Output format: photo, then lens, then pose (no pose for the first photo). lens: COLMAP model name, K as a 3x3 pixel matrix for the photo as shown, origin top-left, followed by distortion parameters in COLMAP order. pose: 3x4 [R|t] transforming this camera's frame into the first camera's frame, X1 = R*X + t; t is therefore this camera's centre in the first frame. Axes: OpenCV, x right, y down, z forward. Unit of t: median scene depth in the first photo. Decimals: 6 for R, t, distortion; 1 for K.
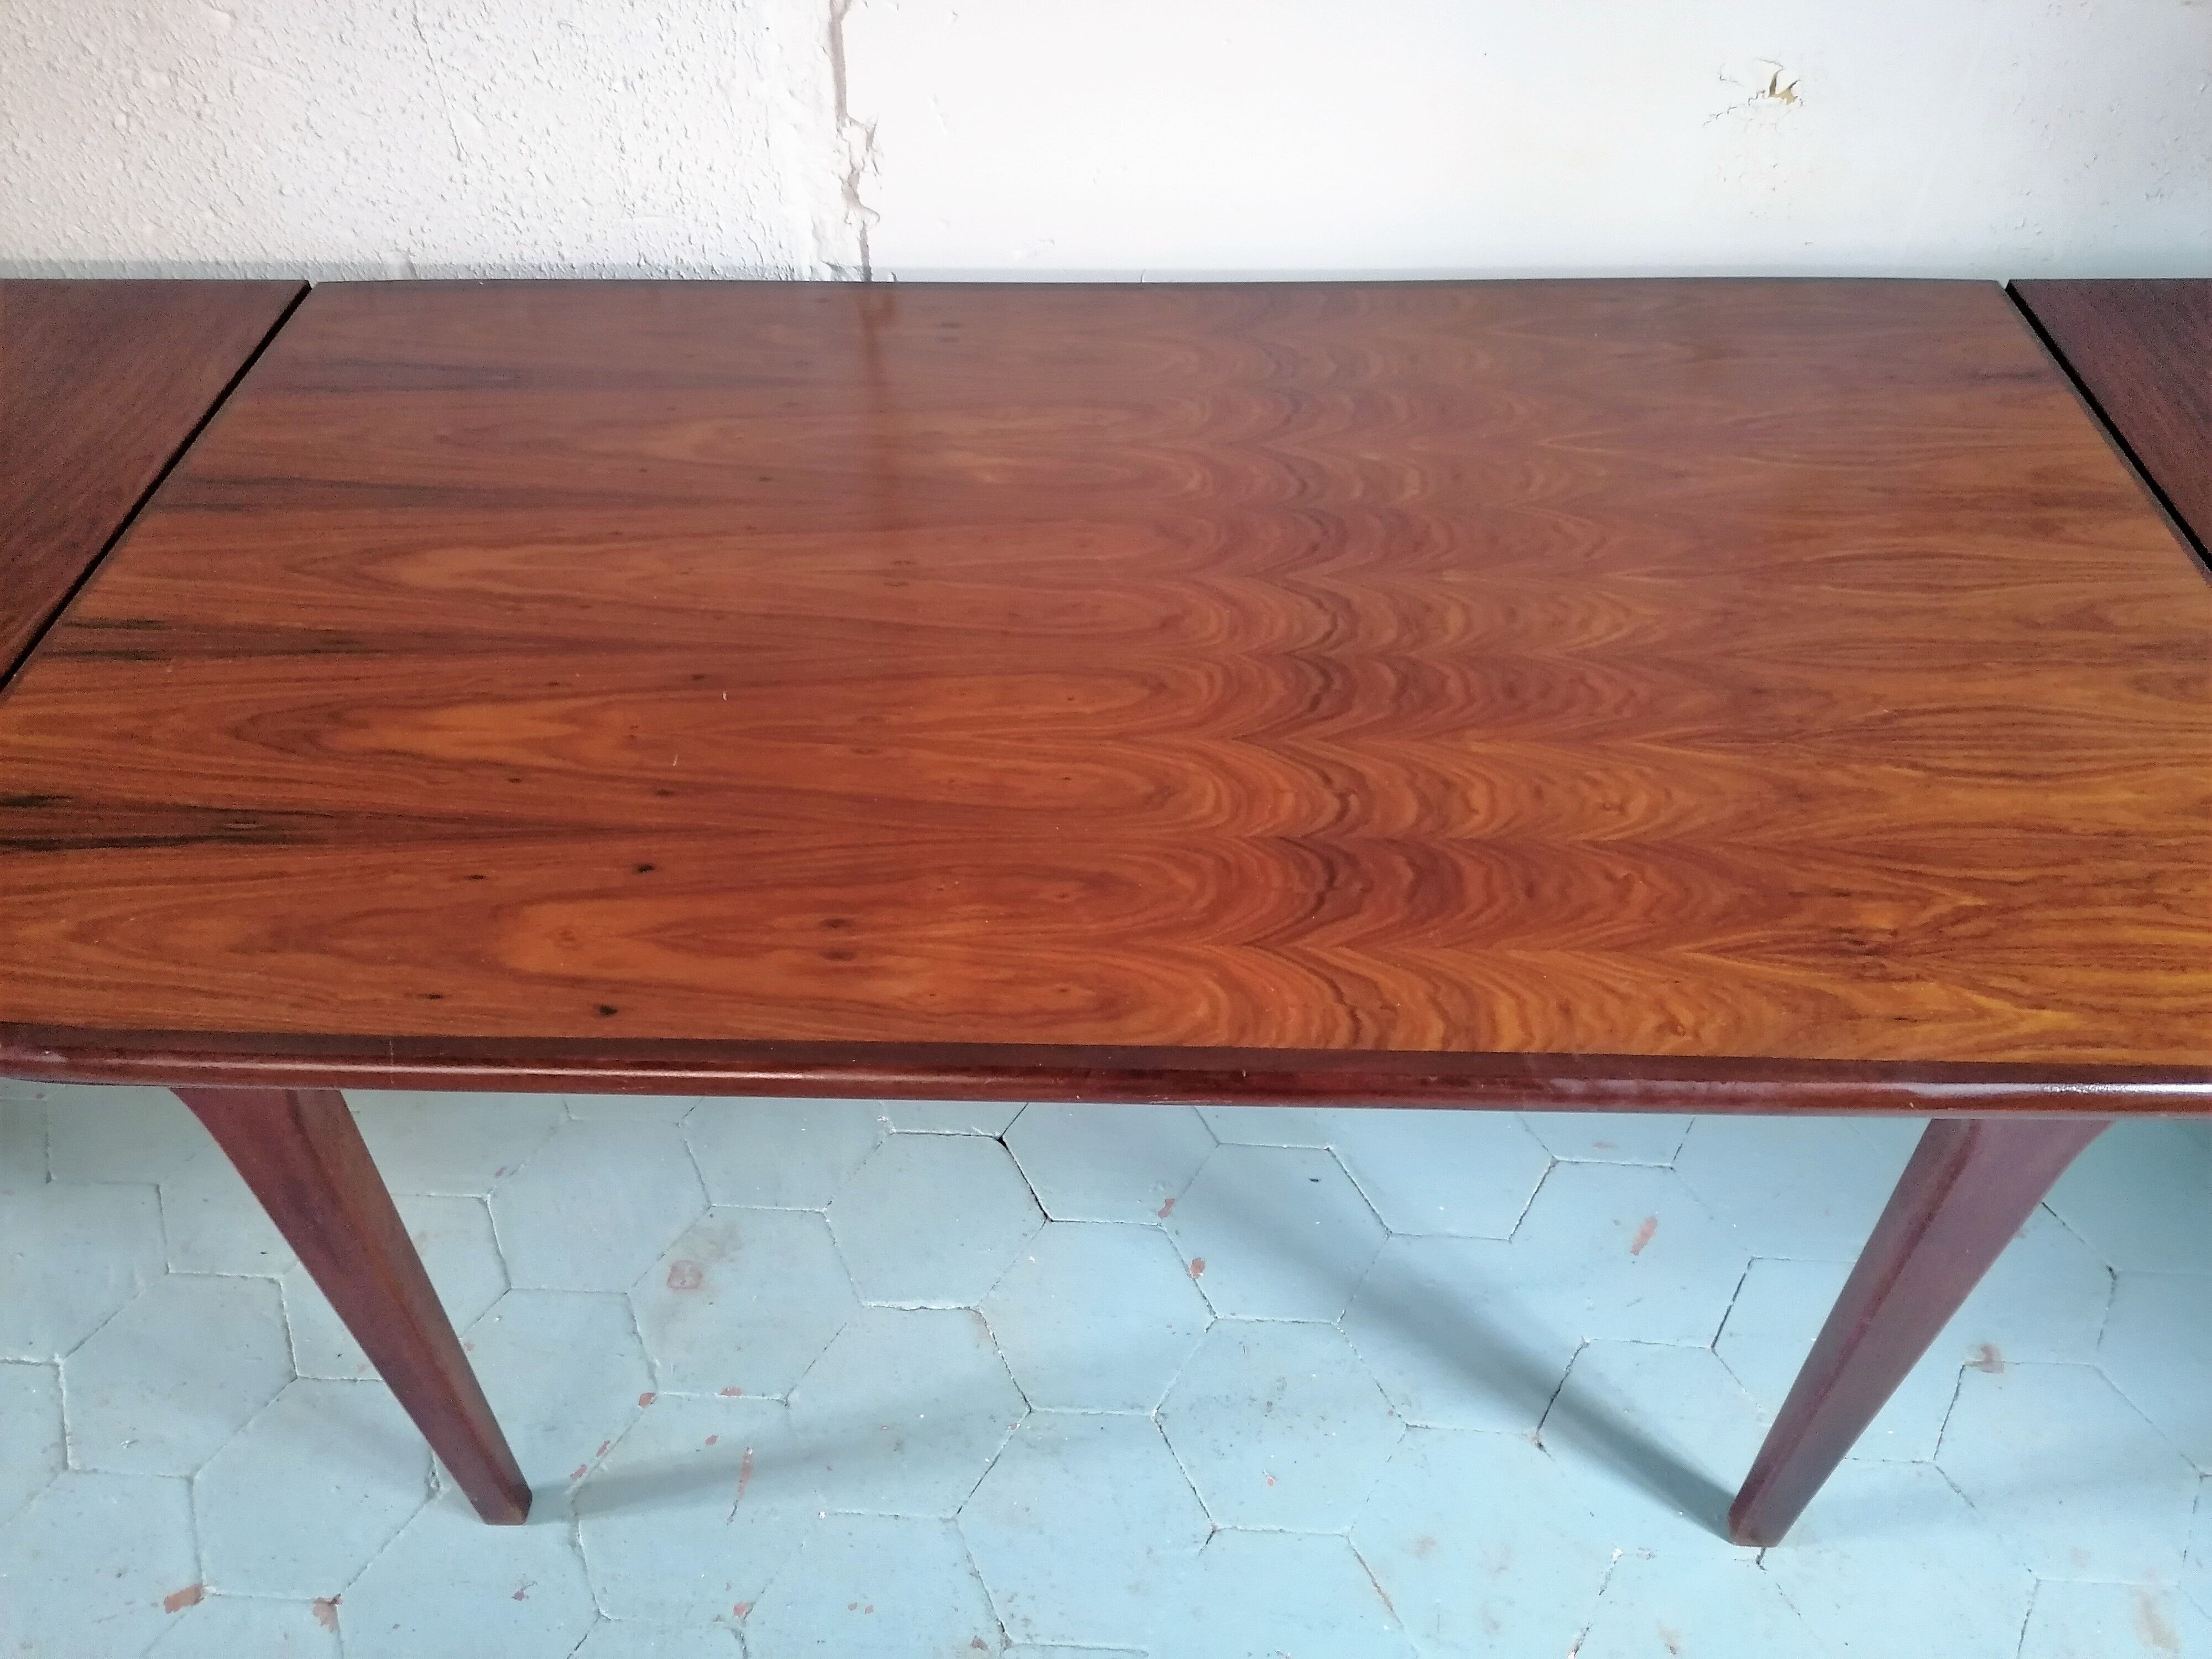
lens RADIAL K [[1675.0, 0, 1106.0], [0, 1675.0, 829.5], [0, 0, 1]] dist [0.106392, -0.126105]
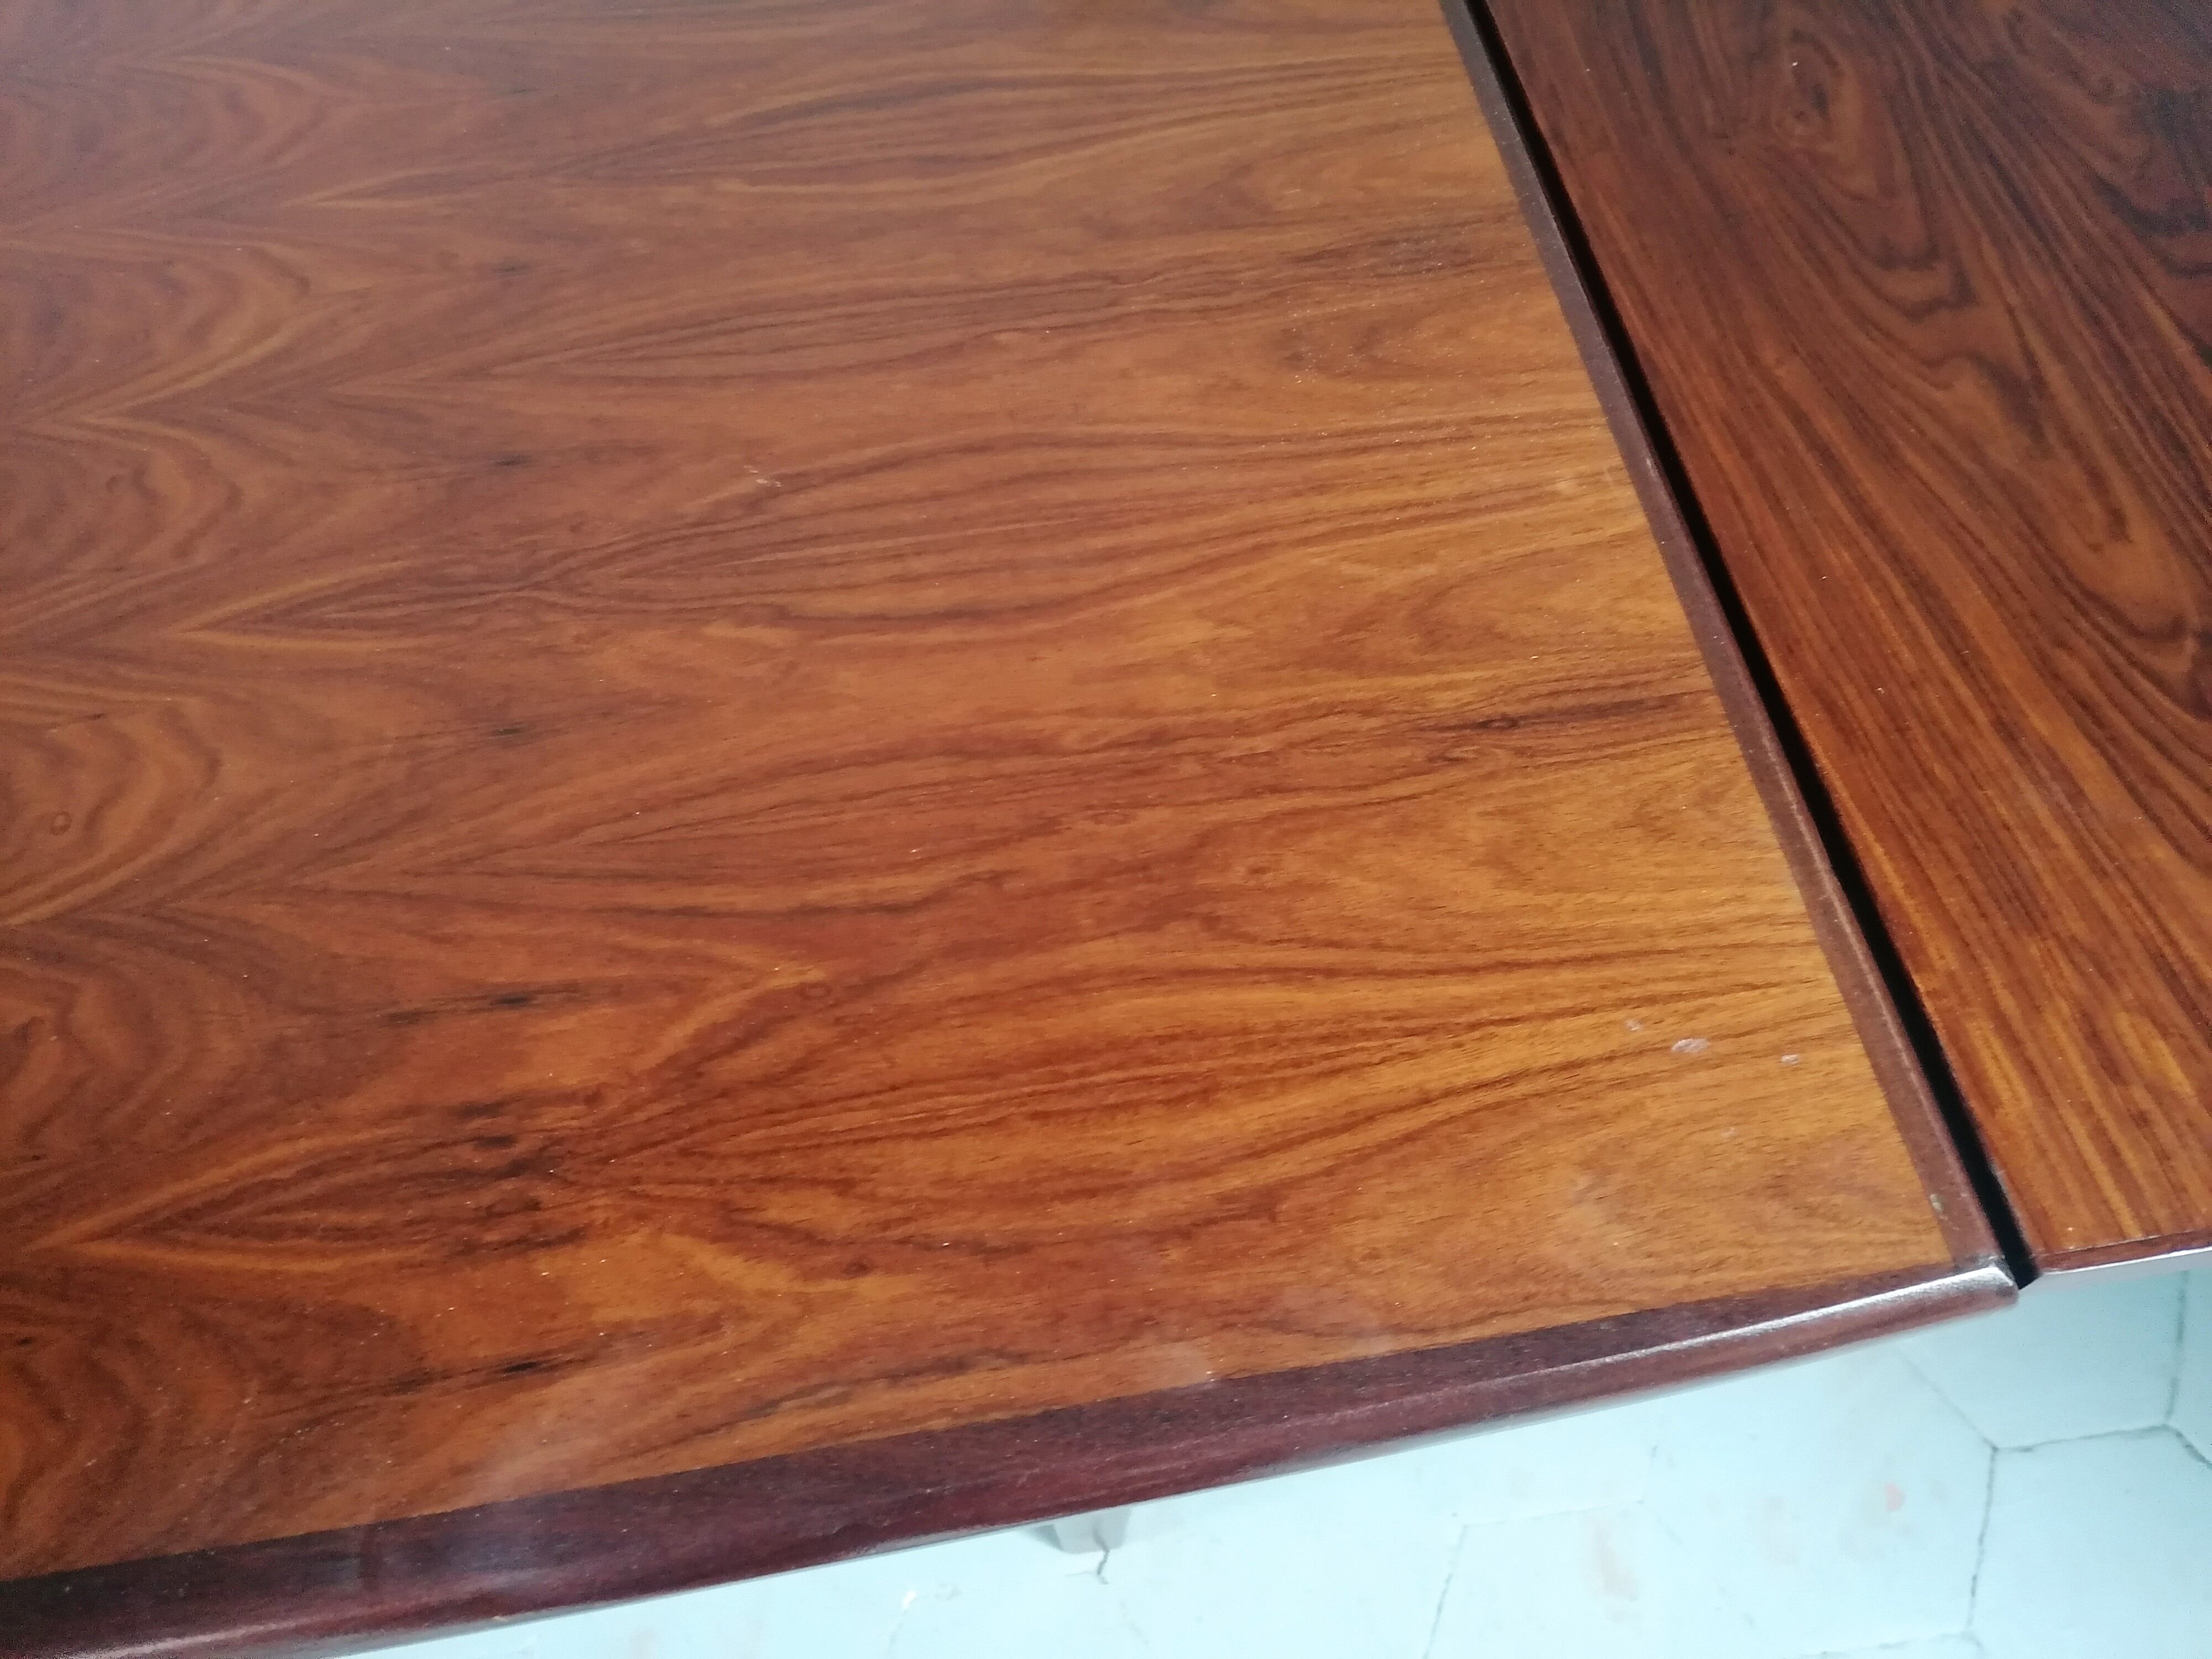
lens RADIAL K [[1716.6, 0, 1106.0], [0, 1716.6, 829.5], [0, 0, 1]] dist [0.096500, -0.140198]
pose [[0.982876, -0.155367, 0.099071, 0.479511], [0.124757, 0.956769, 0.262732, -0.089105], [-0.135608, -0.245873, 0.959769, 0.496499]]
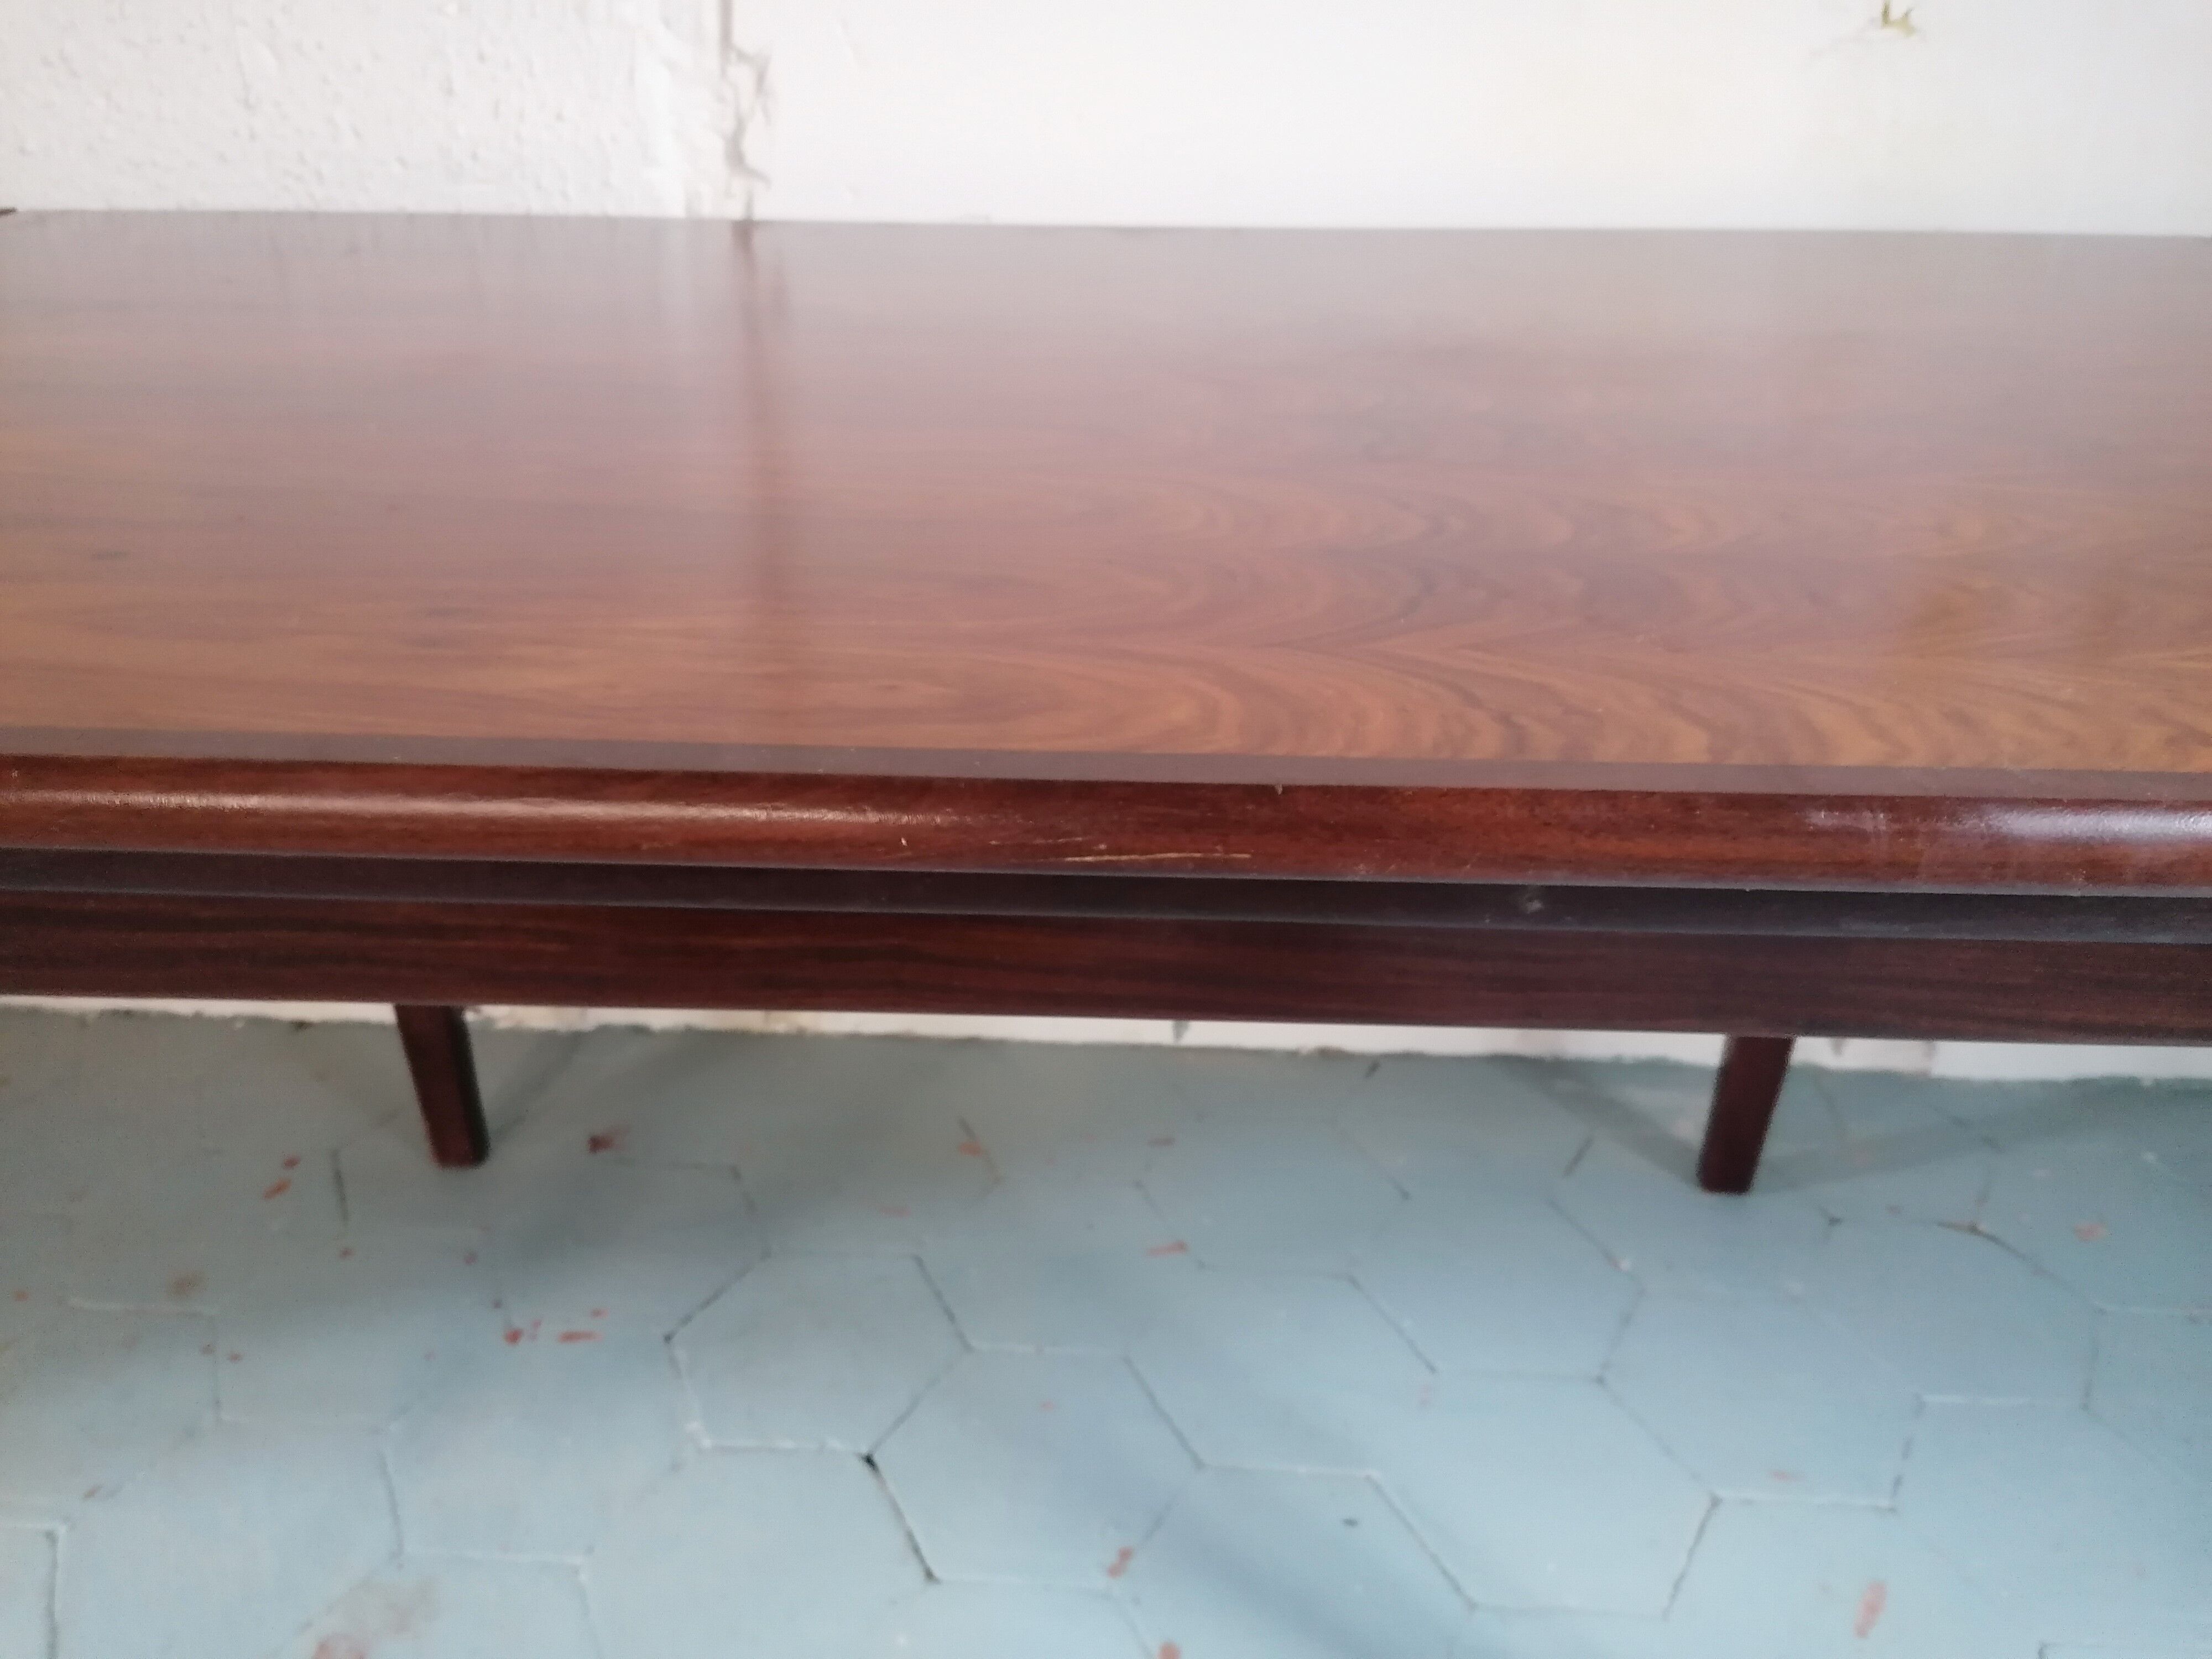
lens RADIAL K [[1716.5, 0, 1106.0], [0, 1716.5, 829.5], [0, 0, 1]] dist [0.049452, -0.063563]
pose [[0.999706, 0.019109, 0.014949, 0.024355], [-0.013971, 0.957173, -0.289180, 0.230508], [-0.019834, 0.288886, 0.957158, 0.459038]]
